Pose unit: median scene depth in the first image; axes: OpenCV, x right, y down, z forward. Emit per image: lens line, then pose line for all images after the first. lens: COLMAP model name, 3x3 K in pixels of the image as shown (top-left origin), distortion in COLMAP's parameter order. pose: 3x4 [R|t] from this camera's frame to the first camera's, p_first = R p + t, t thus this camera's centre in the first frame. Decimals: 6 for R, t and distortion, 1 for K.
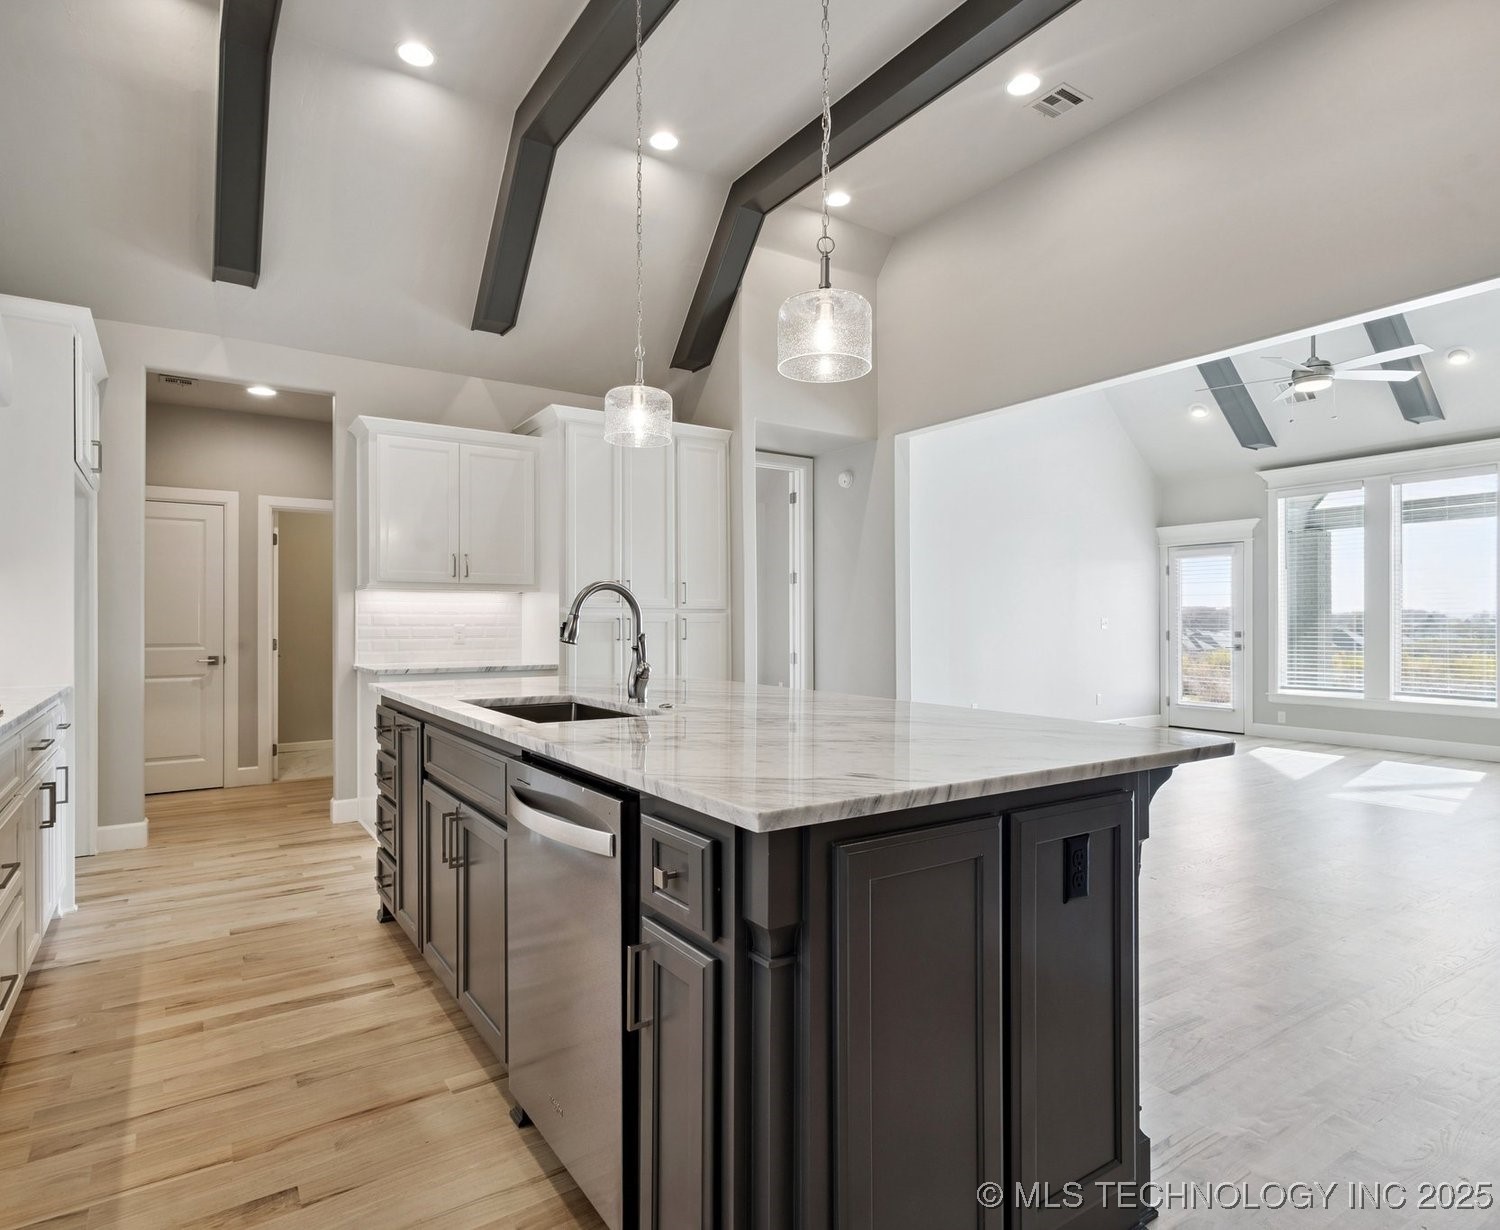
lens RADIAL K [[854.7, 0, 739.6], [0, 854.7, 616.9], [0, 0, 1]] dist [0.007550, -0.001628]
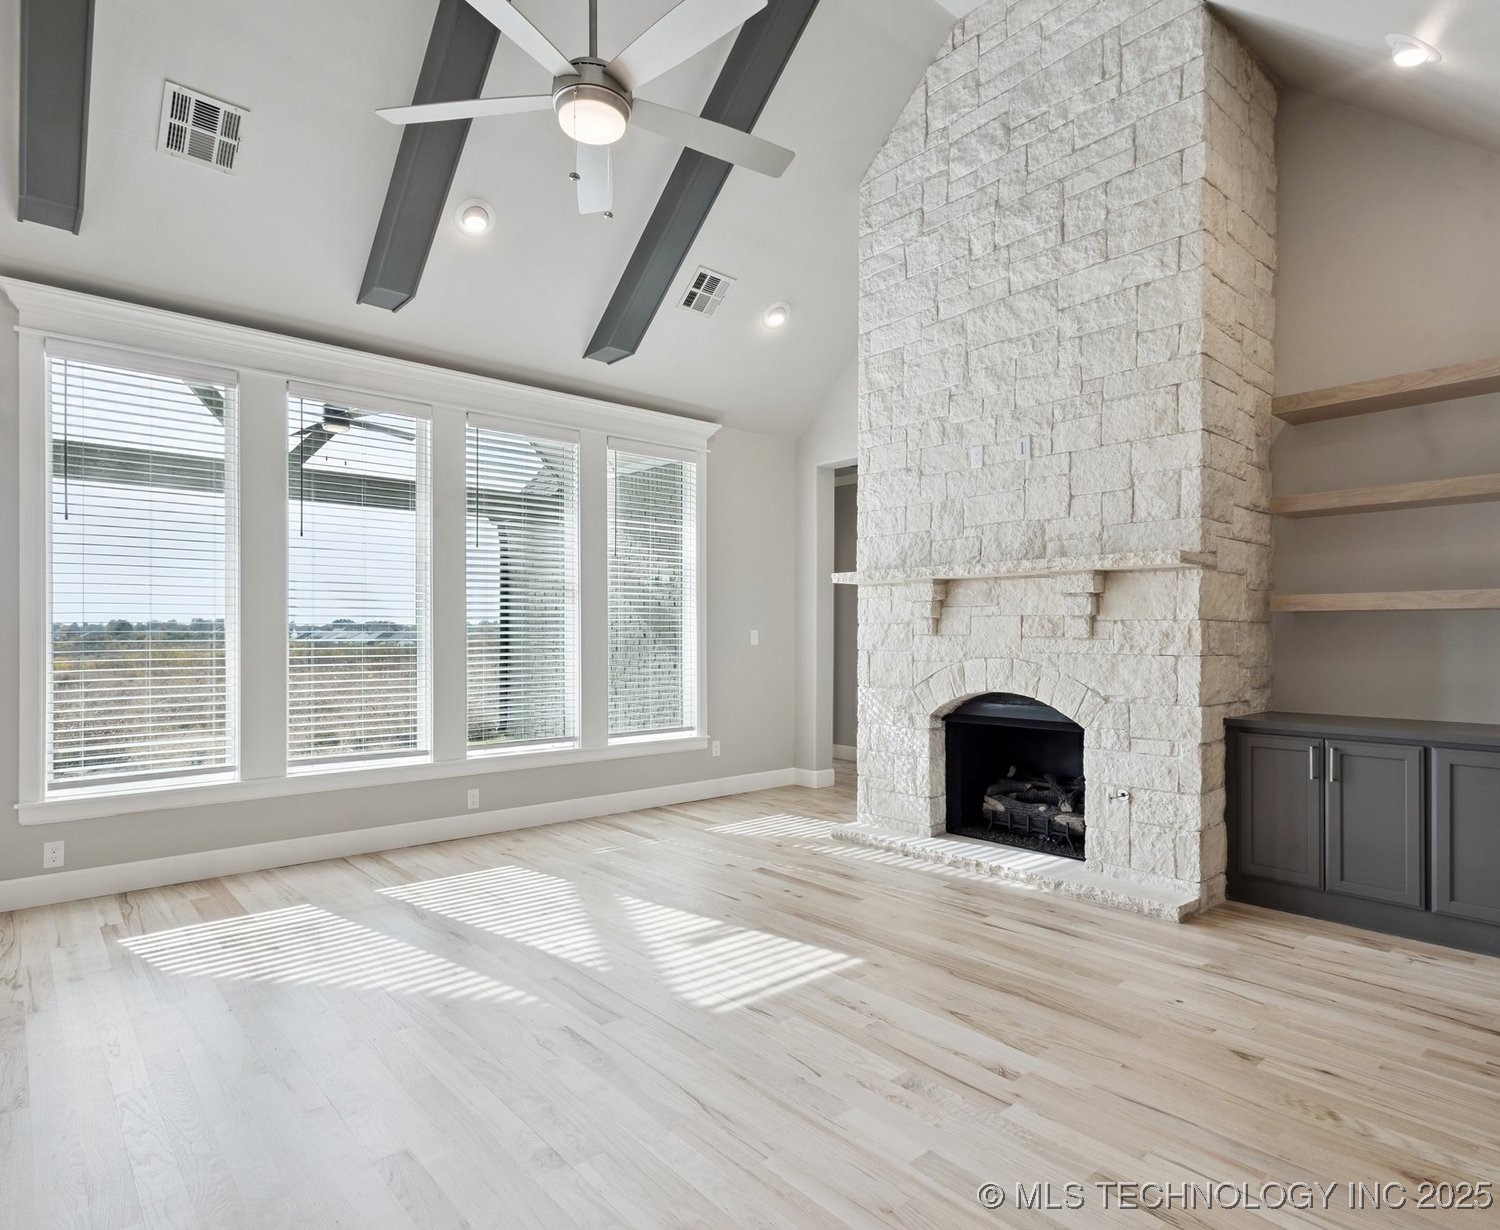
lens RADIAL K [[854.7, 0, 757.6], [0, 854.7, 634.8], [0, 0, 1]] dist [0.007550, -0.001628]
pose [[-0.118851, 0.003056, 0.992907, 0.148138], [-0.004808, 0.999982, -0.003653, 0.004125], [-0.992901, -0.005208, -0.118834, 0.680929]]
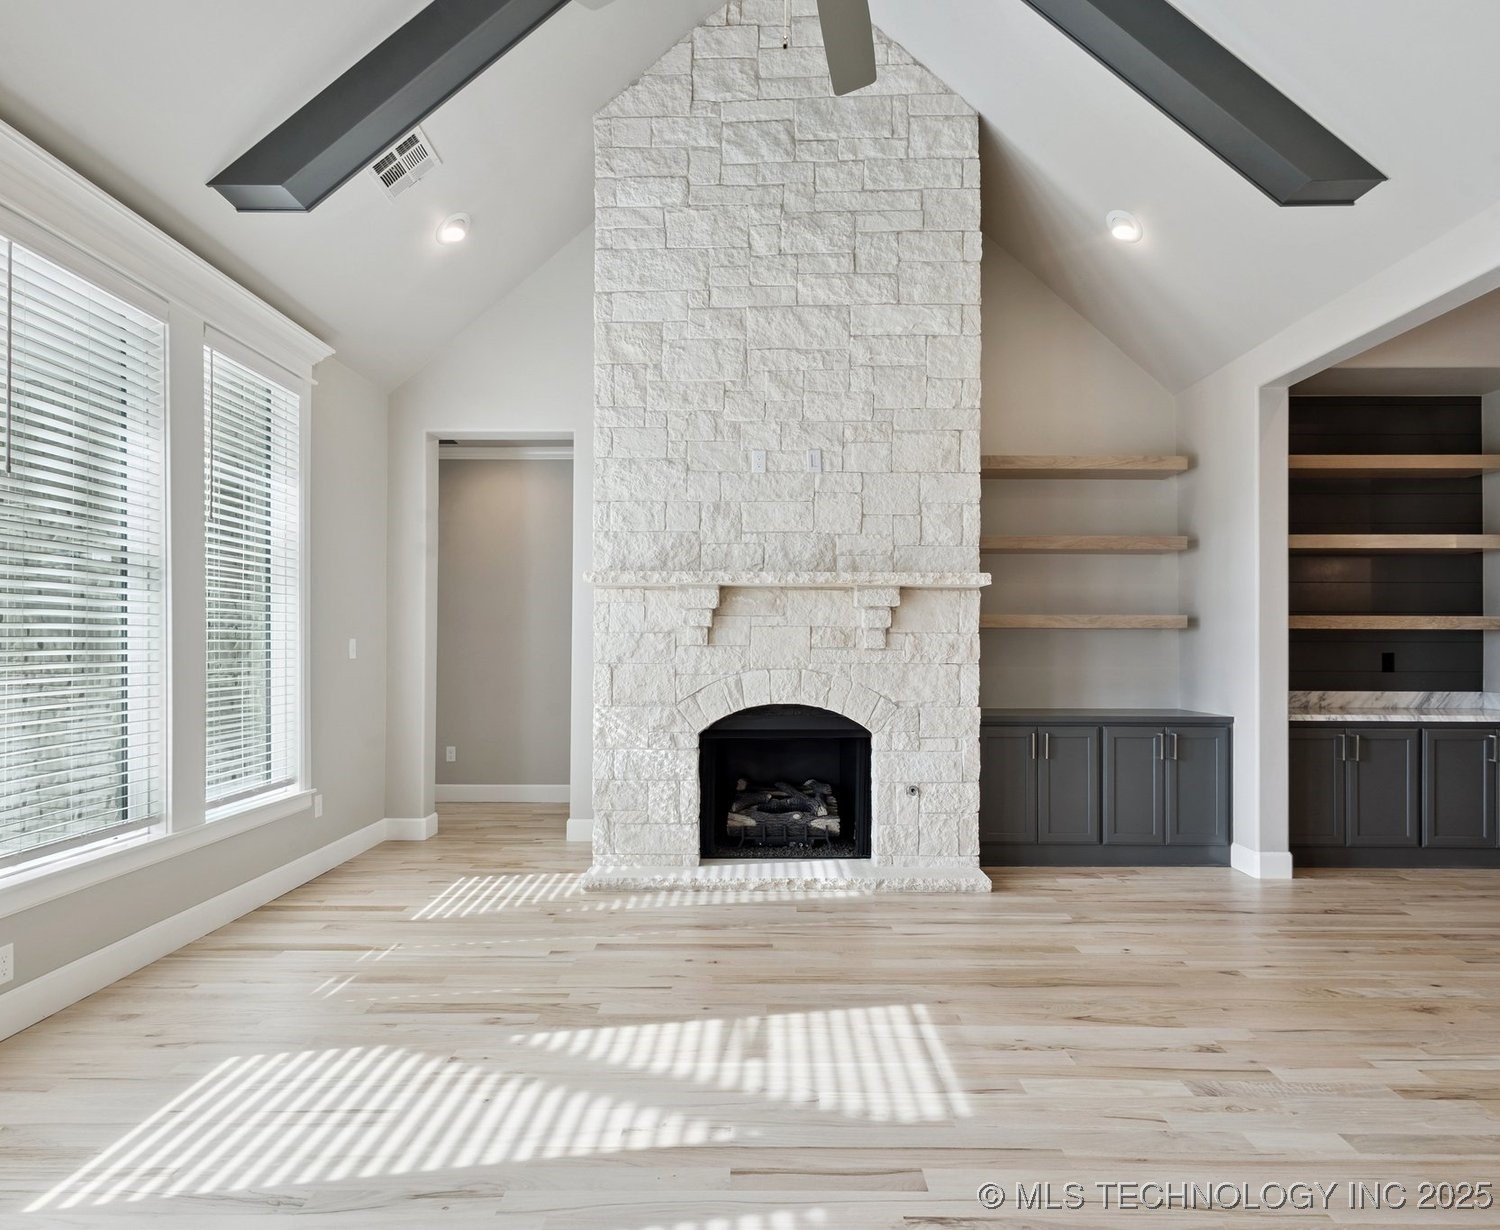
lens RADIAL K [[854.7, 0, 758.5], [0, 854.7, 642.1], [0, 0, 1]] dist [0.007550, -0.001628]
pose [[-0.820971, 0.004360, 0.570953, 0.361661], [-0.002751, 0.999929, -0.011591, 0.005360], [-0.570963, -0.011086, -0.820901, 0.896906]]
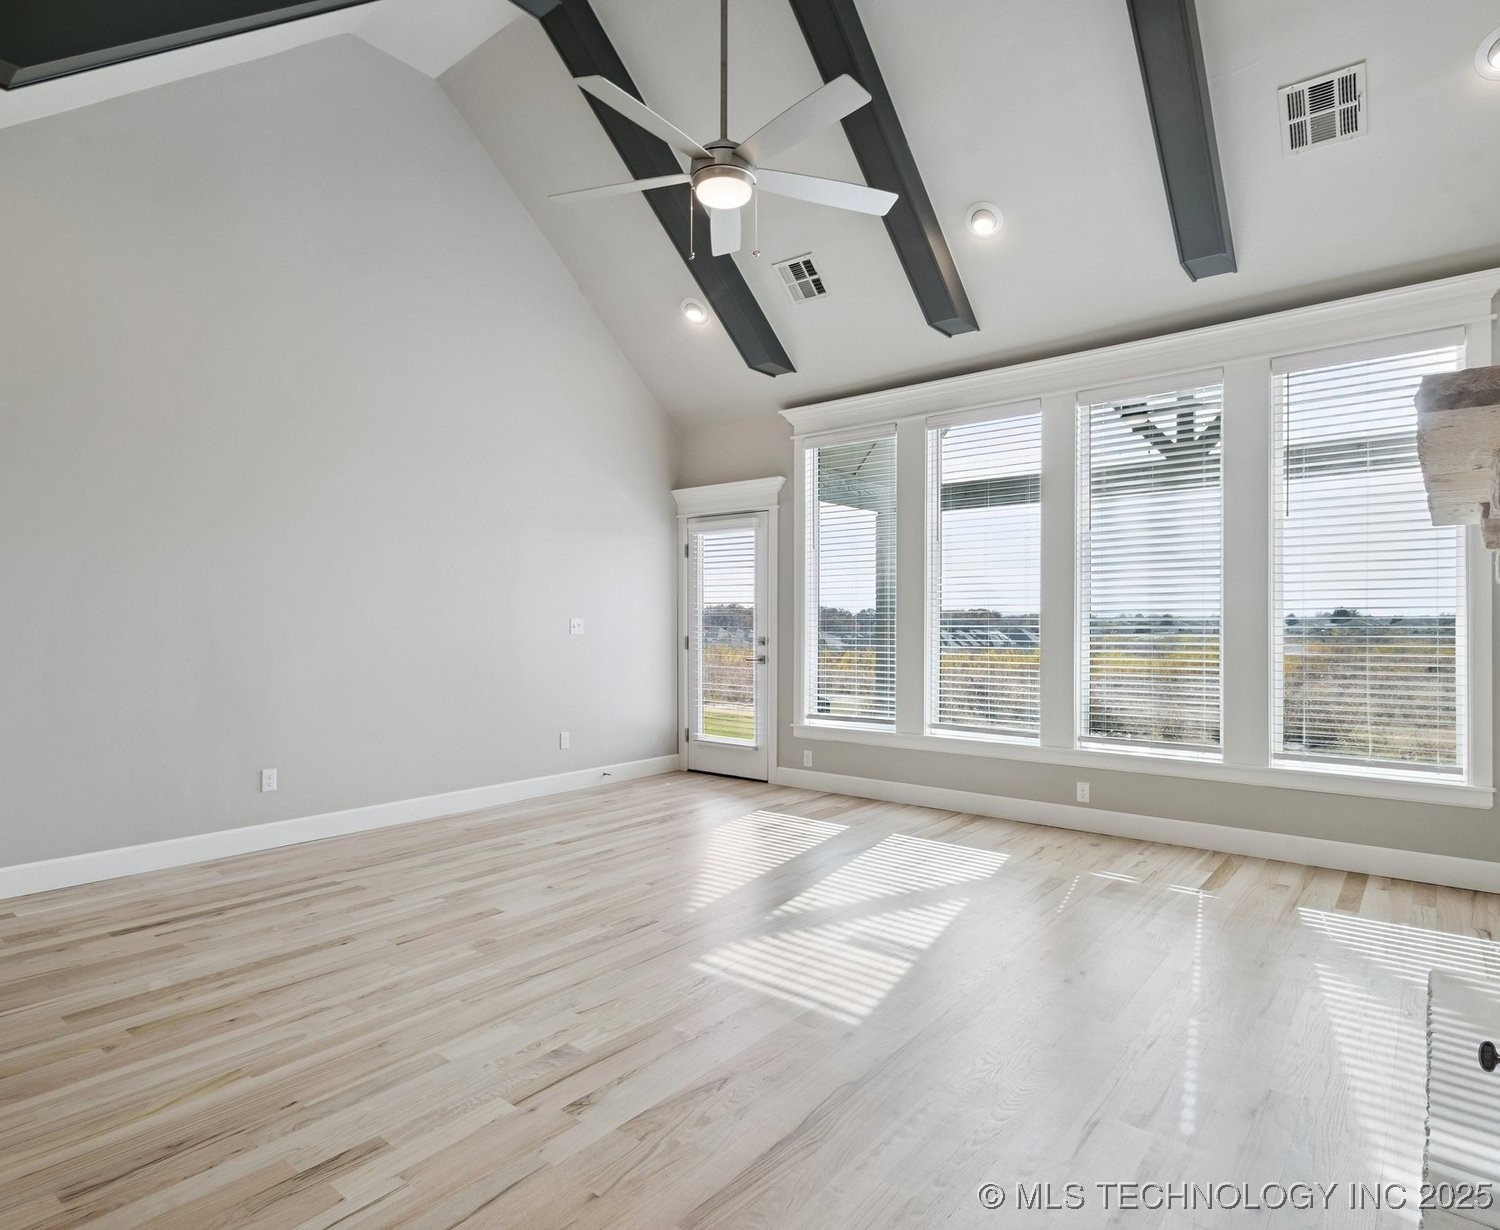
lens RADIAL K [[854.7, 0, 754.0], [0, 854.7, 623.4], [0, 0, 1]] dist [0.007550, -0.001628]
pose [[0.958293, 0.001843, 0.285781, 0.380153], [-0.003693, 0.999976, 0.005934, 0.001461], [-0.285763, -0.006742, 0.958277, 0.330229]]
